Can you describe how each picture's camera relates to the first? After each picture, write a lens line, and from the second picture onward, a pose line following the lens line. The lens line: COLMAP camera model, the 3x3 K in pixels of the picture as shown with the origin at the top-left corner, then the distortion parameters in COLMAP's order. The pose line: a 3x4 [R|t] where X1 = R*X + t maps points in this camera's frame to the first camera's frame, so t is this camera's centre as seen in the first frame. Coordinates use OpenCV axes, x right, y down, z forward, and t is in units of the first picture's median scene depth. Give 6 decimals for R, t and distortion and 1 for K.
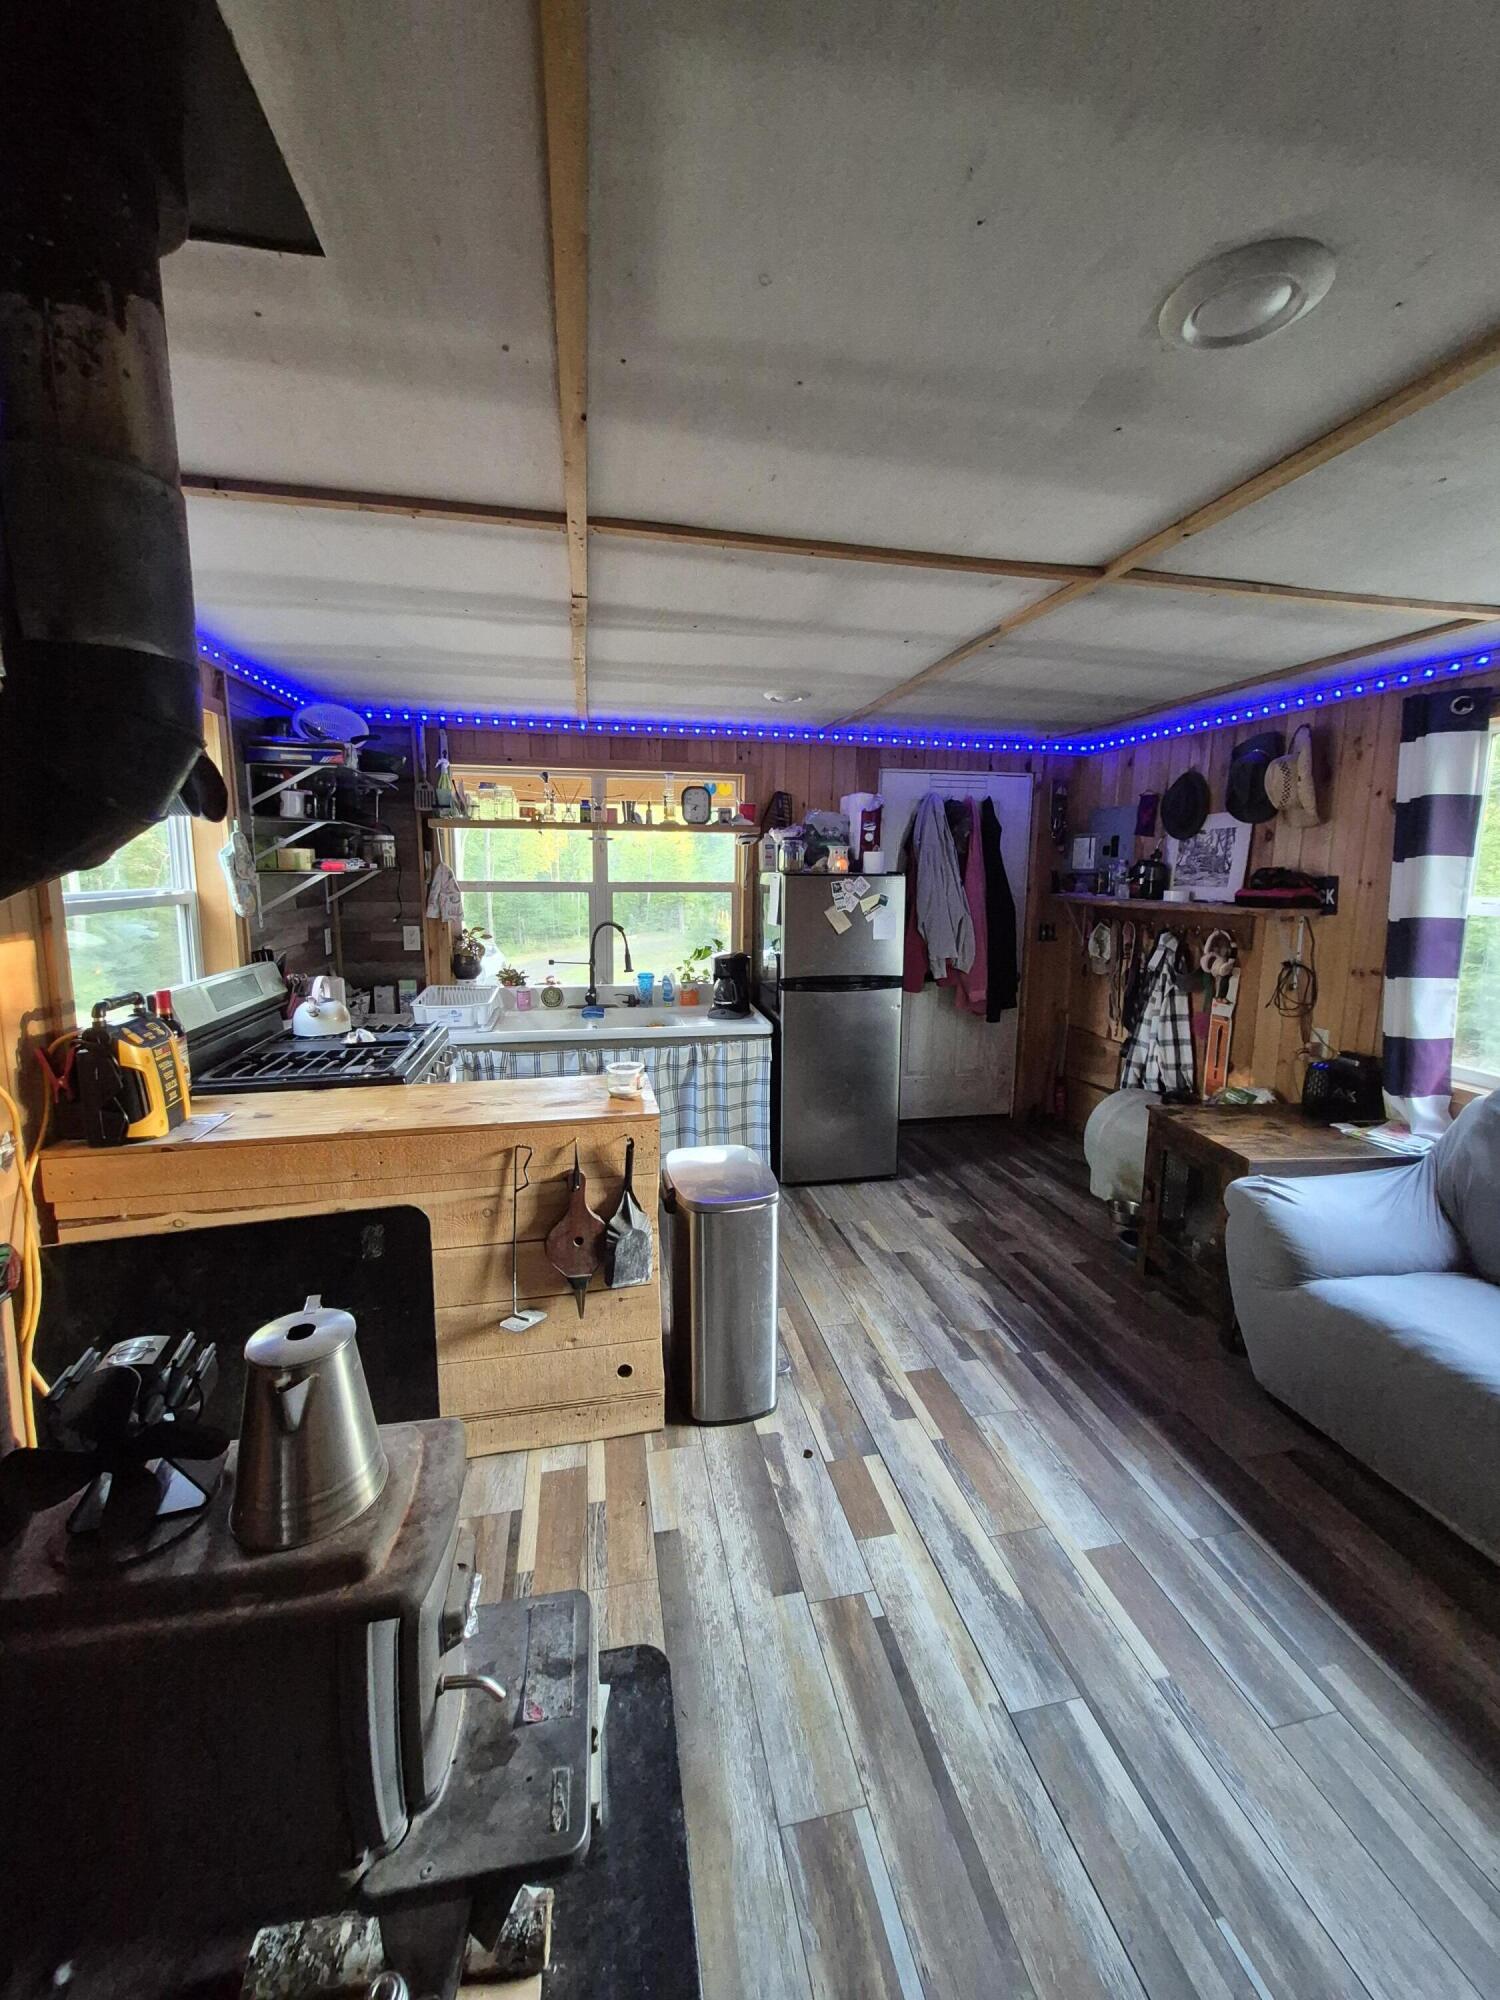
lens RADIAL K [[775.1, 0, 752.7], [0, 775.1, 970.5], [0, 0, 1]] dist [-0.002007, 0.006530]
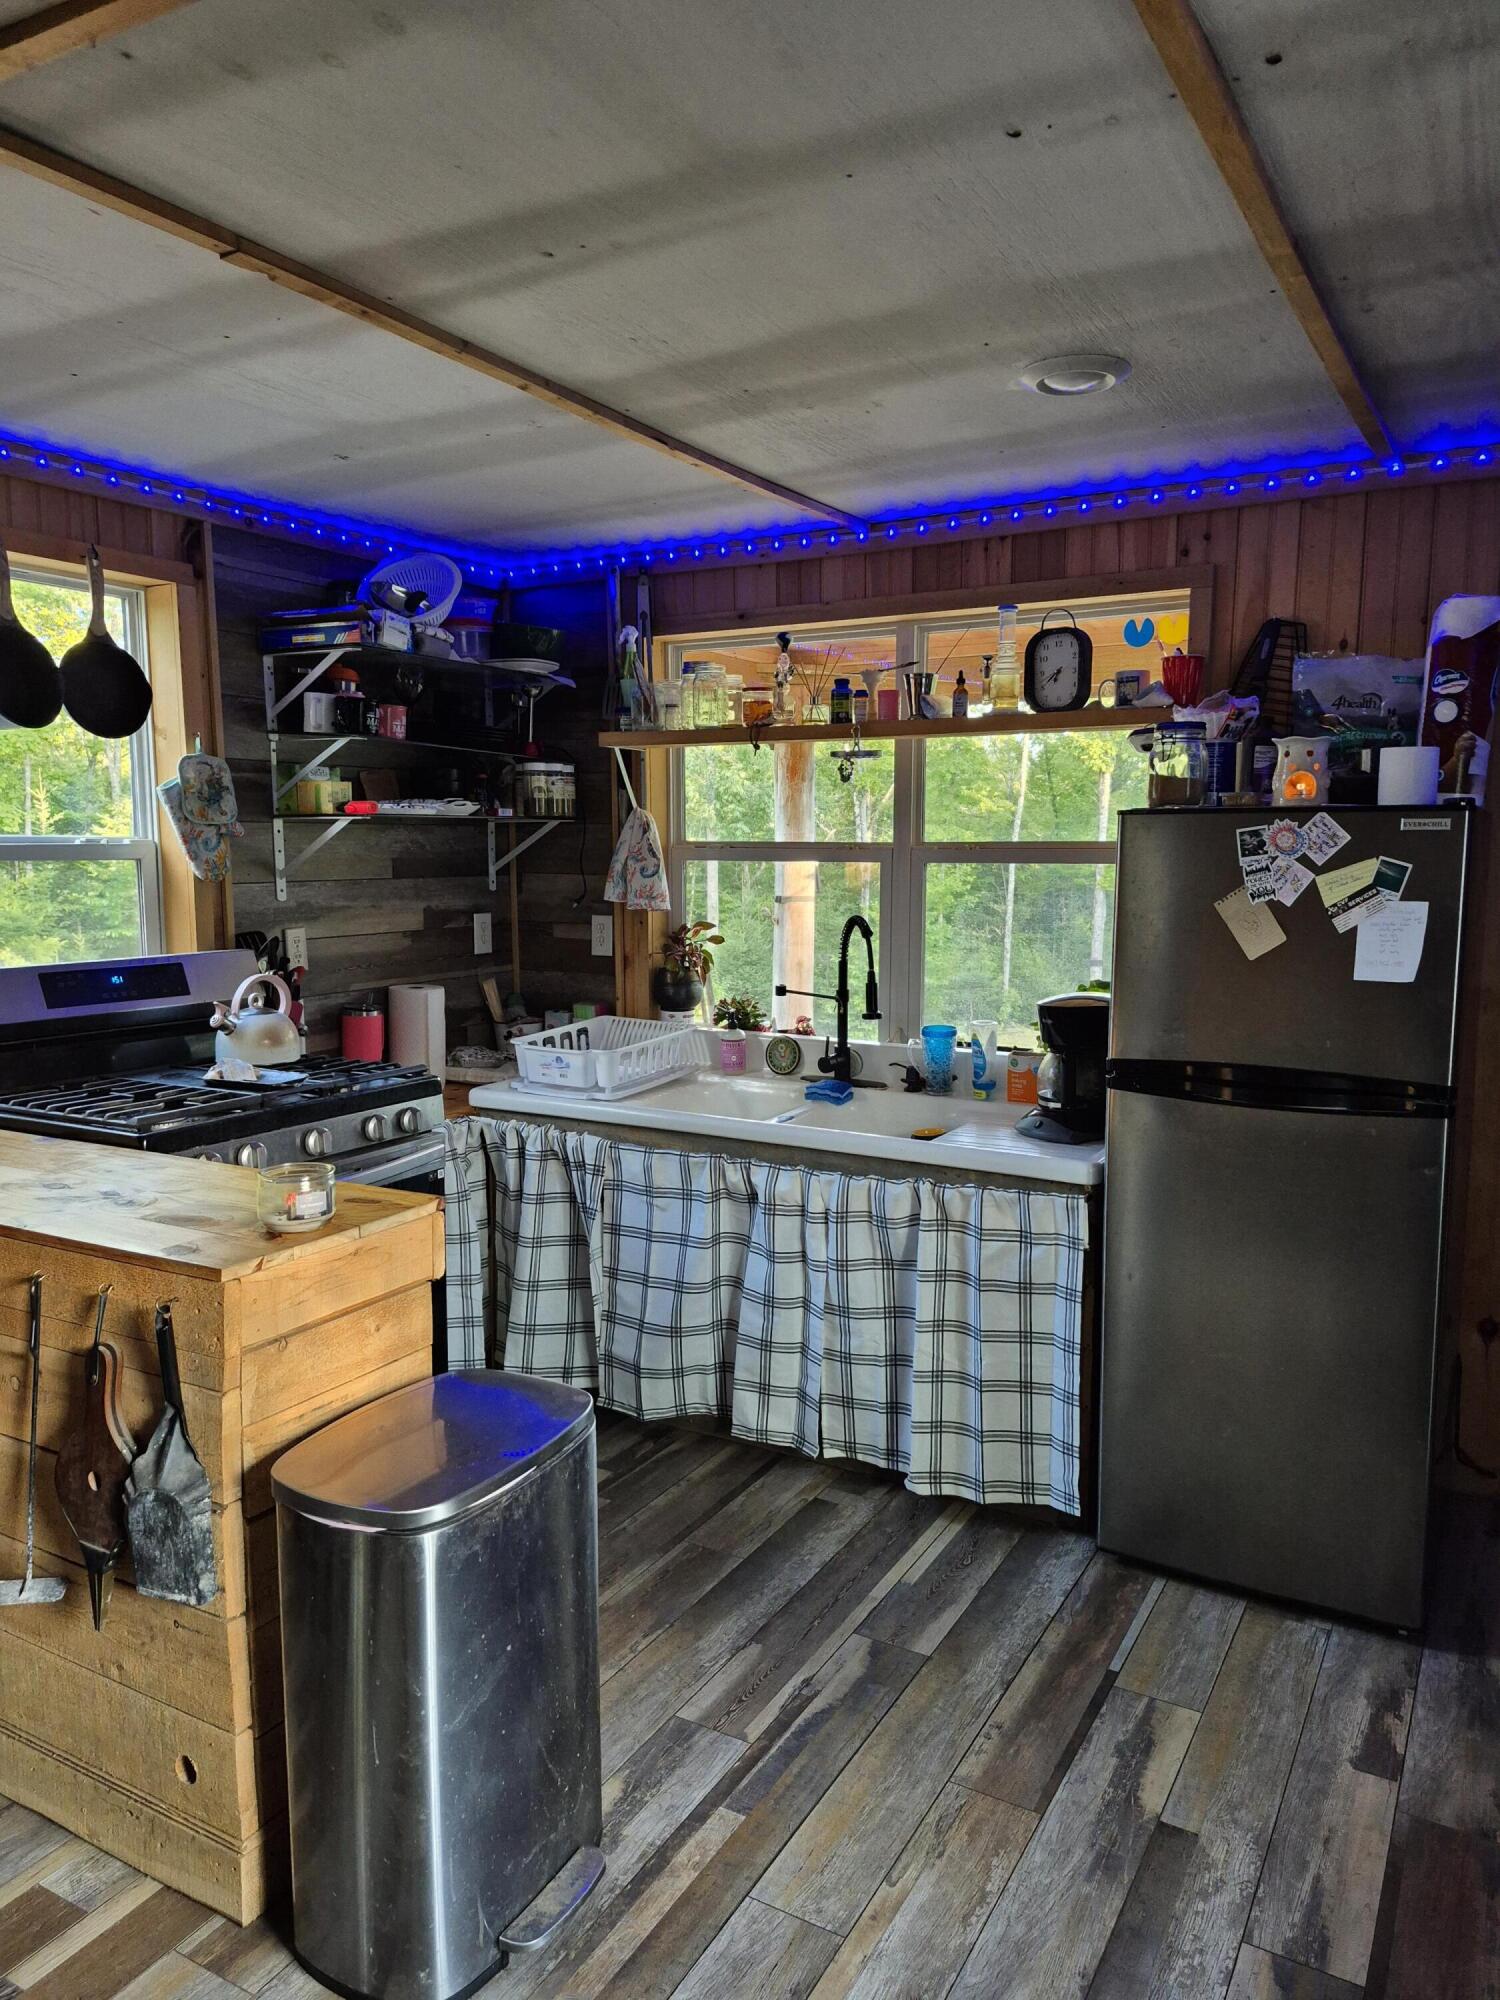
lens RADIAL K [[1373.7, 0, 754.3], [0, 1373.7, 1007.7], [0, 0, 1]] dist [0.073047, -0.060888]
pose [[0.749710, 0.072680, -0.657763, 0.516456], [-0.083864, 0.996372, 0.014507, -0.016526], [0.656431, 0.044287, 0.753085, 0.407671]]
